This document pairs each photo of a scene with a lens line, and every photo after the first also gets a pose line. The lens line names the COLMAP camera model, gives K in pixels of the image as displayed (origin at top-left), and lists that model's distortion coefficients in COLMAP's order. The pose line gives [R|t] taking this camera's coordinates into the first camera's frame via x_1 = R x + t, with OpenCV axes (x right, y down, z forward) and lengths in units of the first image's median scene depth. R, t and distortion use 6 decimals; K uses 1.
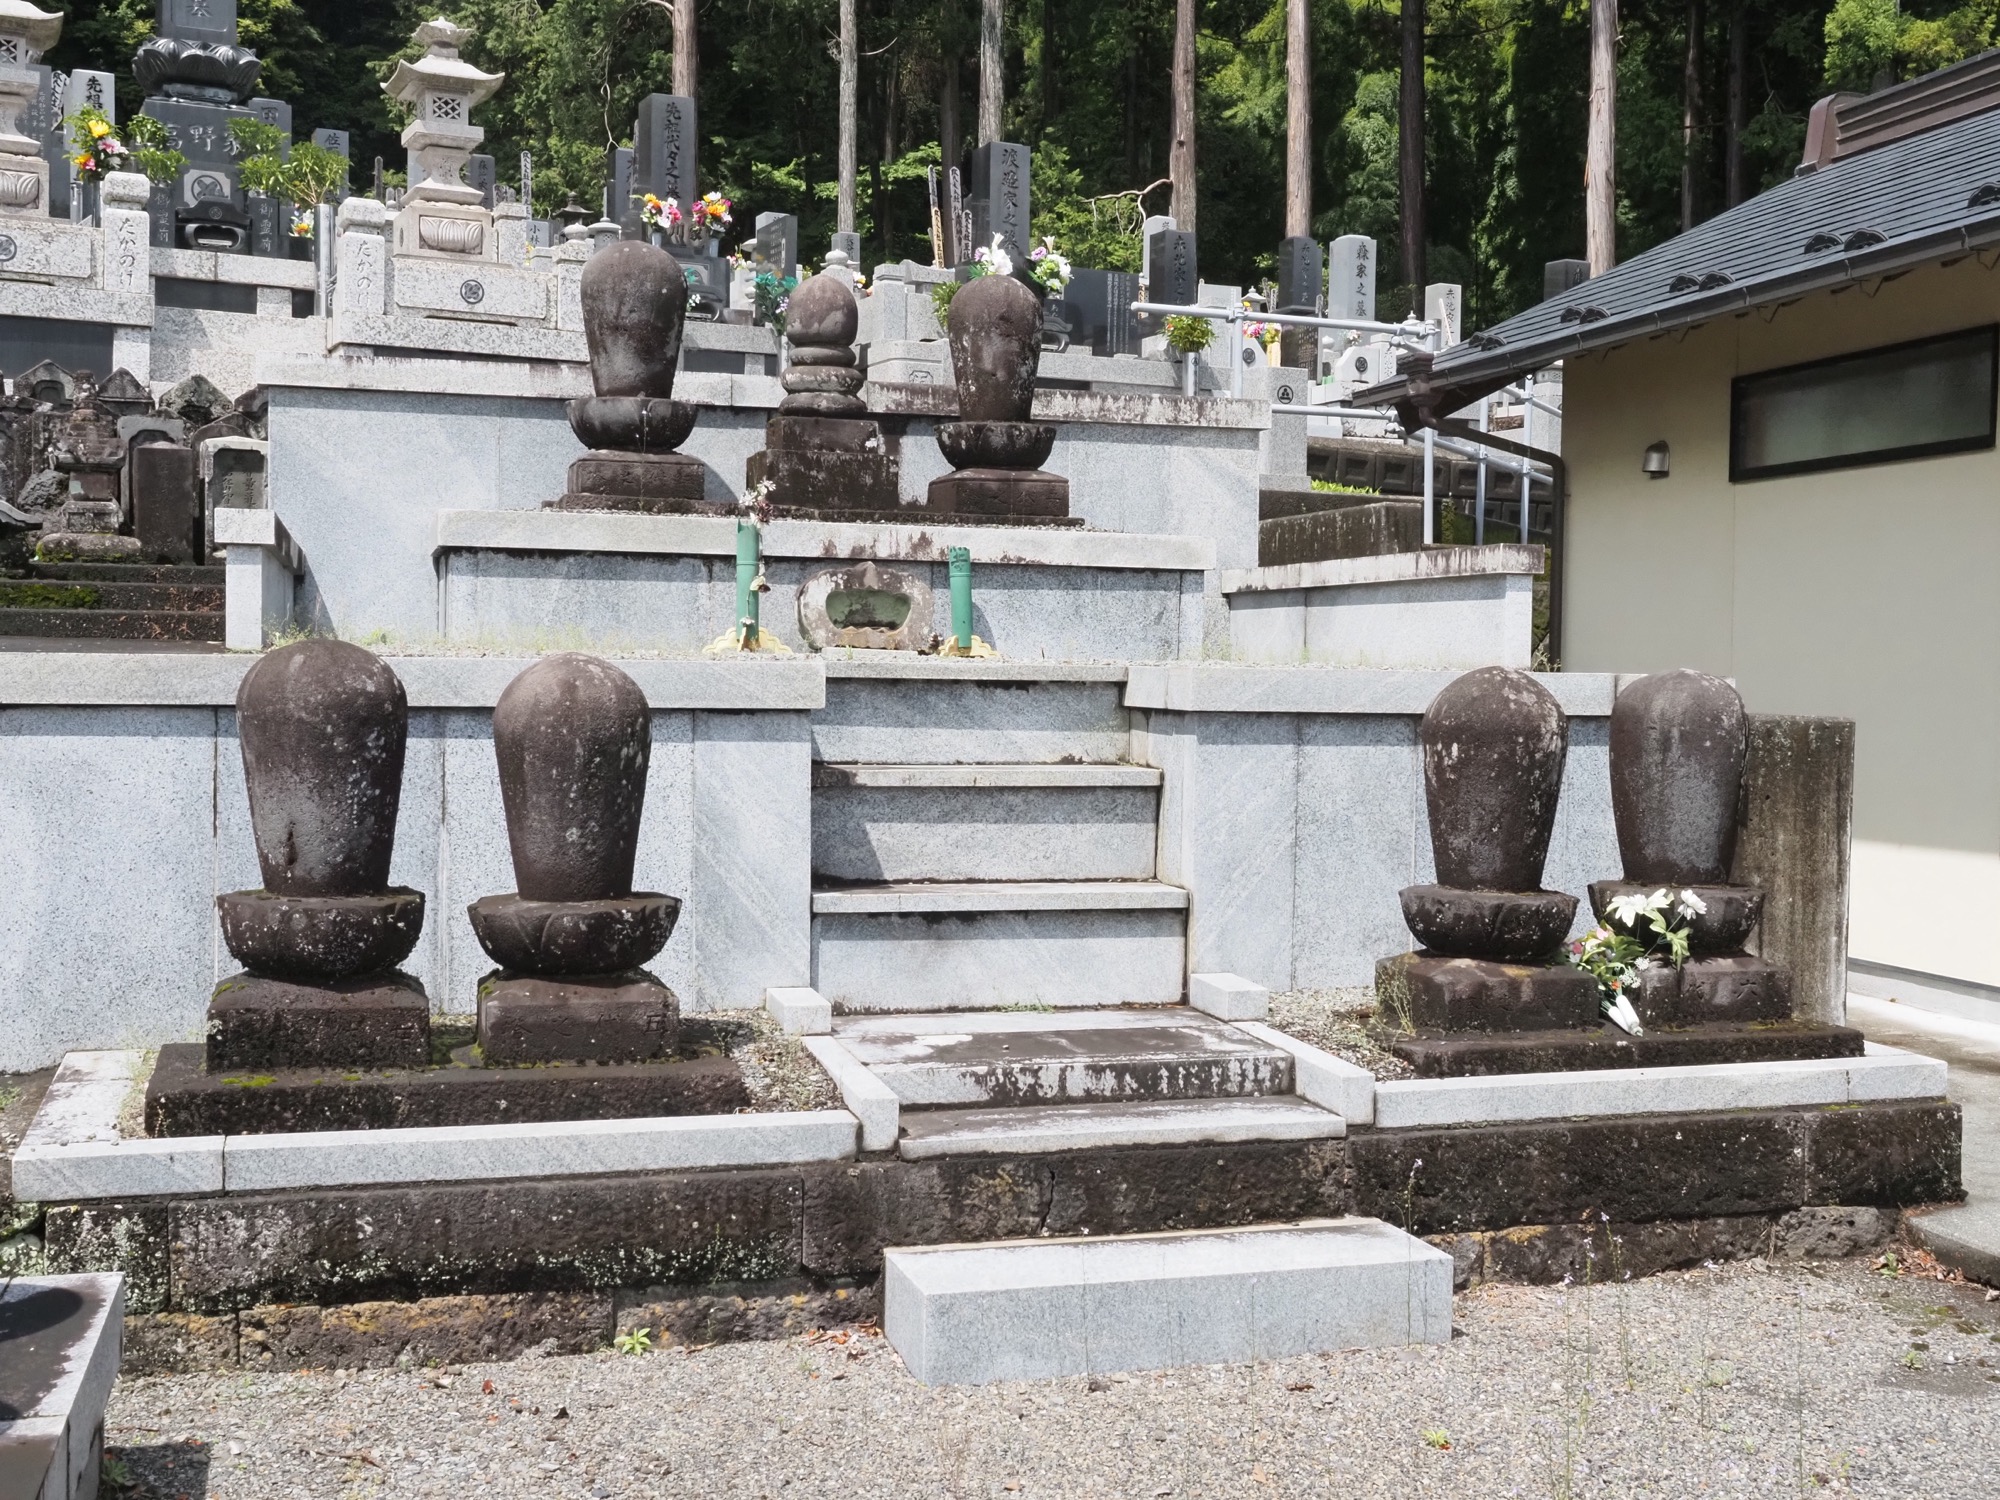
lens RADIAL K [[2215.9, 0, 997.9], [0, 2215.9, 742.5], [0, 0, 1]] dist [-0.000620, -0.007831]
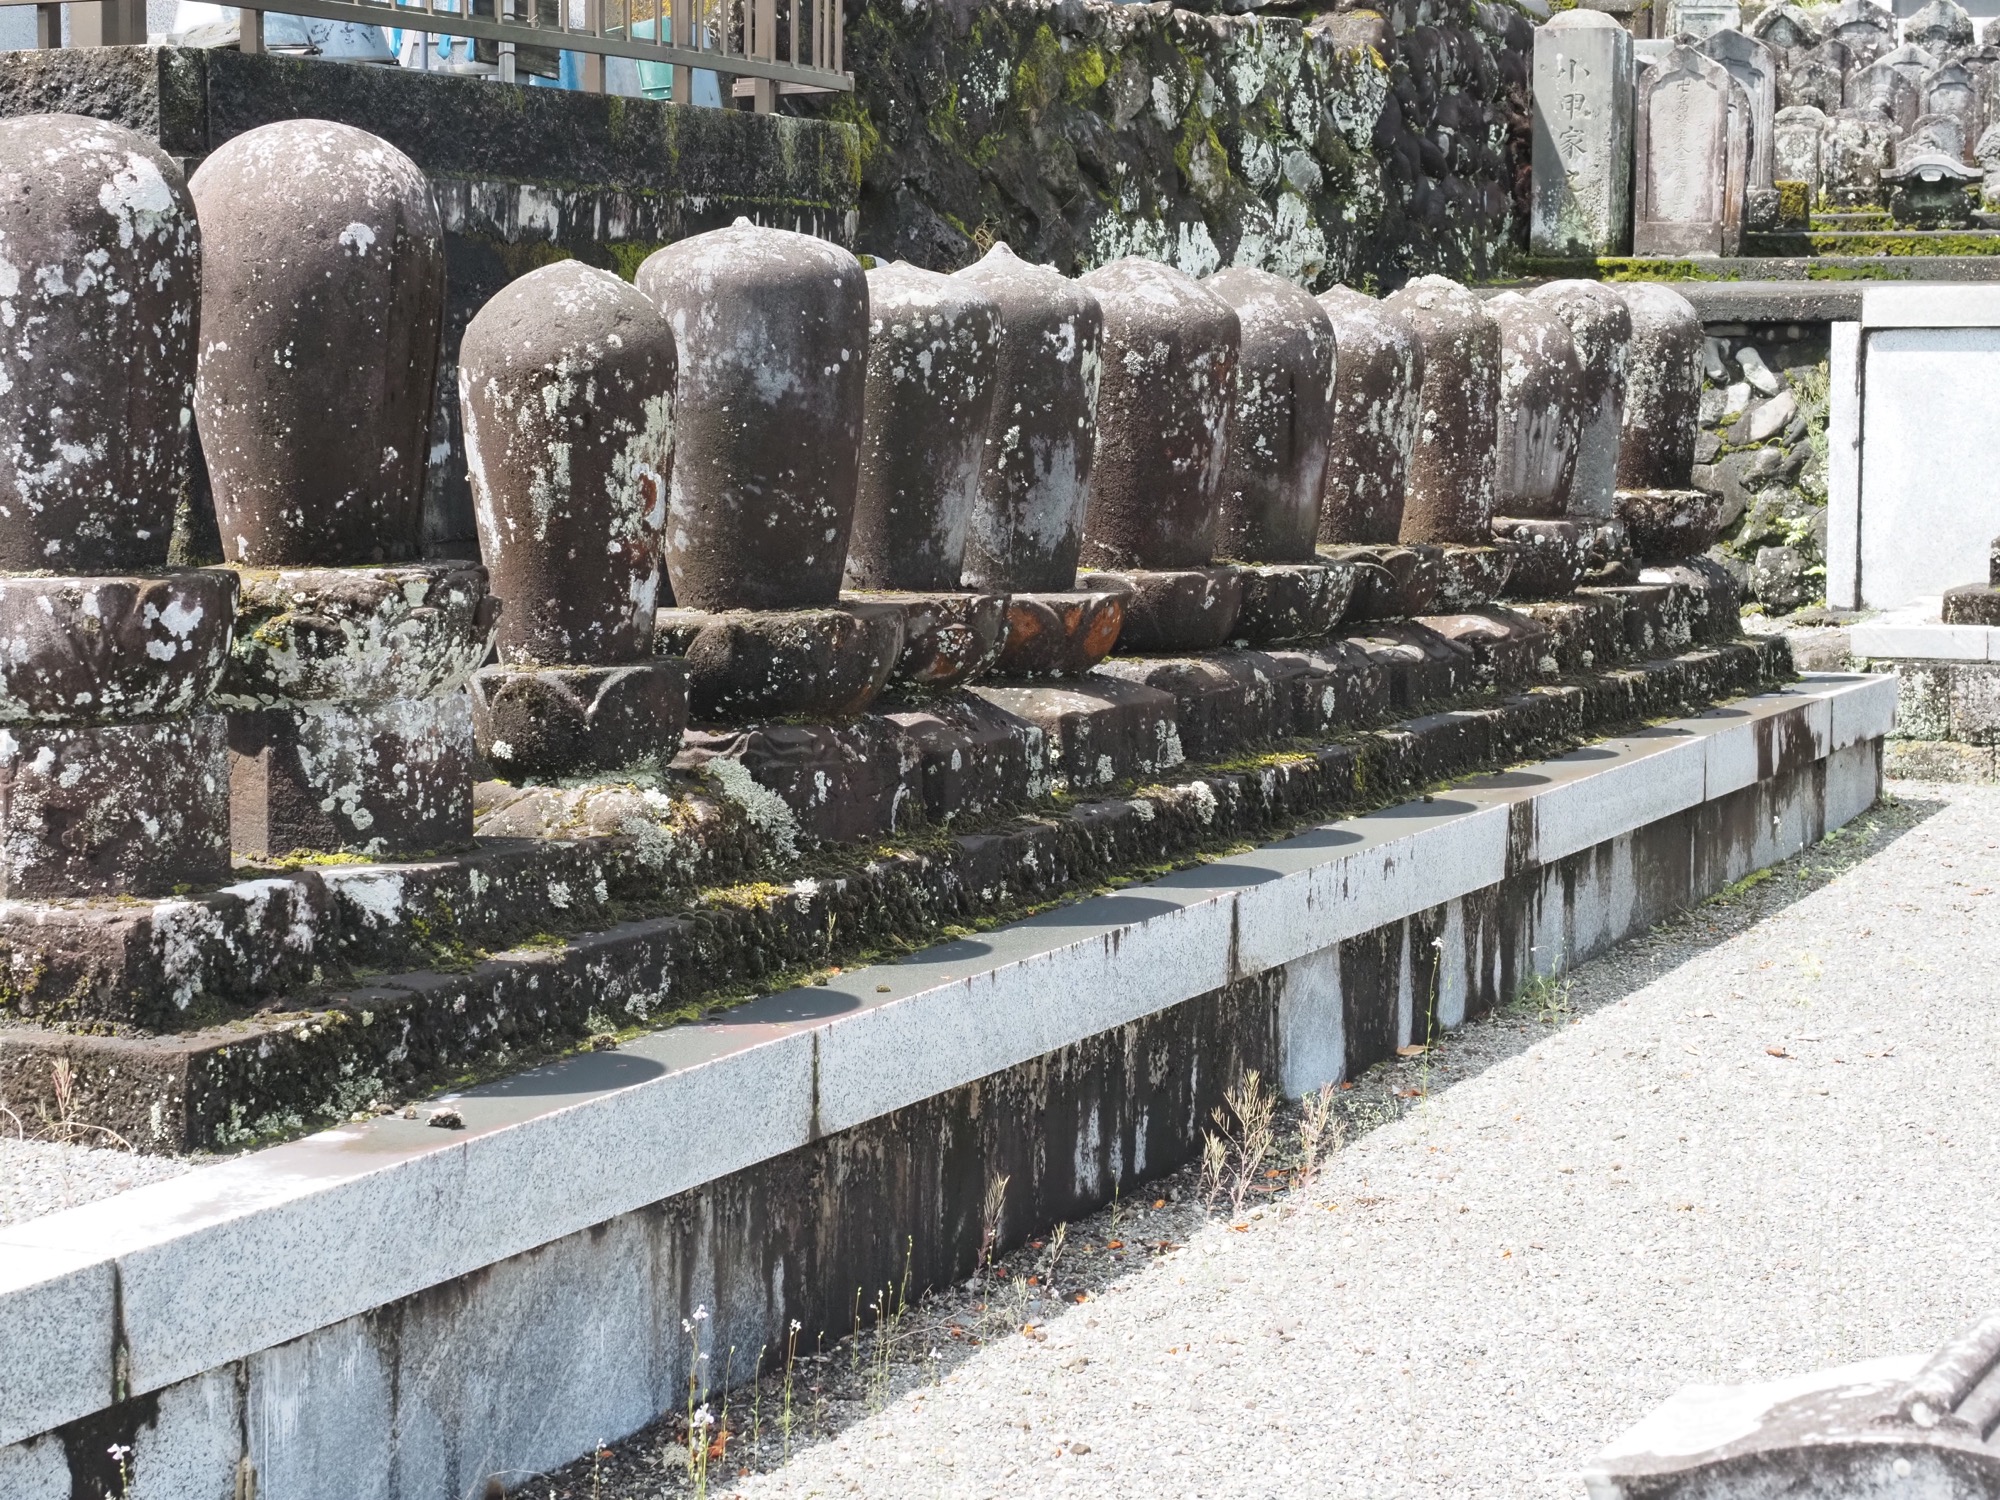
lens RADIAL K [[4156.3, 0, 1000.0], [0, 4156.3, 750.0], [0, 0, 1]] dist [-0.005461, -0.196636]
pose [[0.757790, 0.046045, -0.650872, 0.707659], [-0.010535, 0.998240, 0.058354, 0.087191], [0.652413, -0.037363, 0.756942, -1.116641]]
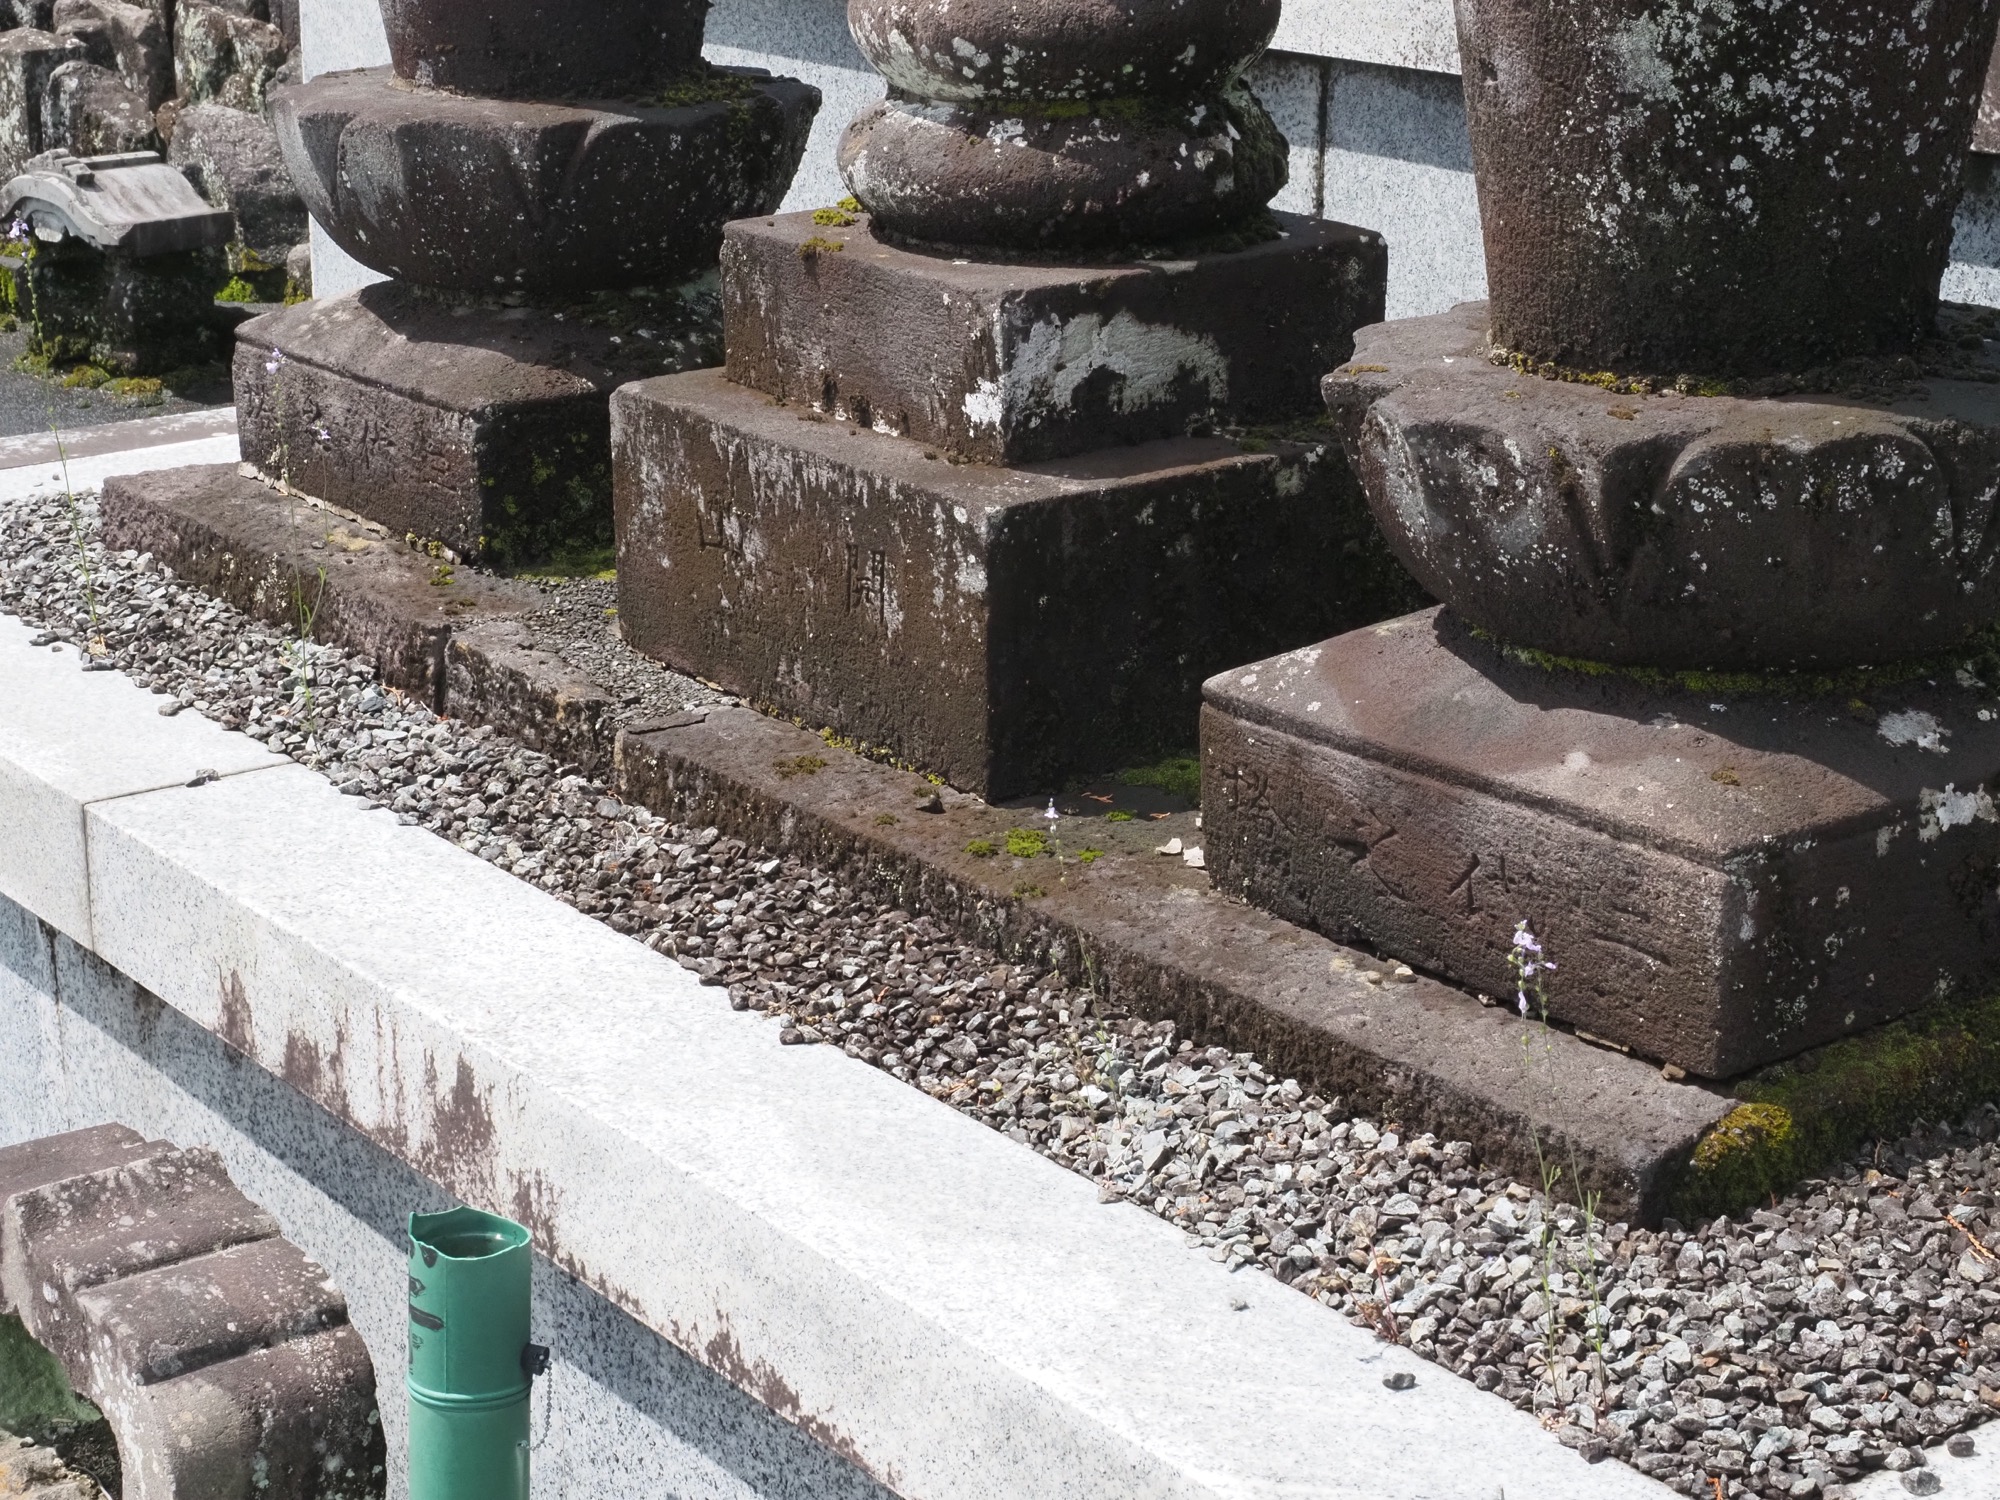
lens RADIAL K [[3767.0, 0, 1000.0], [0, 3767.0, 750.0], [0, 0, 1]] dist [-0.050235, -0.147899]
pose [[0.354590, 0.263318, -0.897179, 0.338520], [-0.023965, 0.961771, 0.272805, -0.276497], [0.934715, -0.075233, 0.347345, 1.265438]]
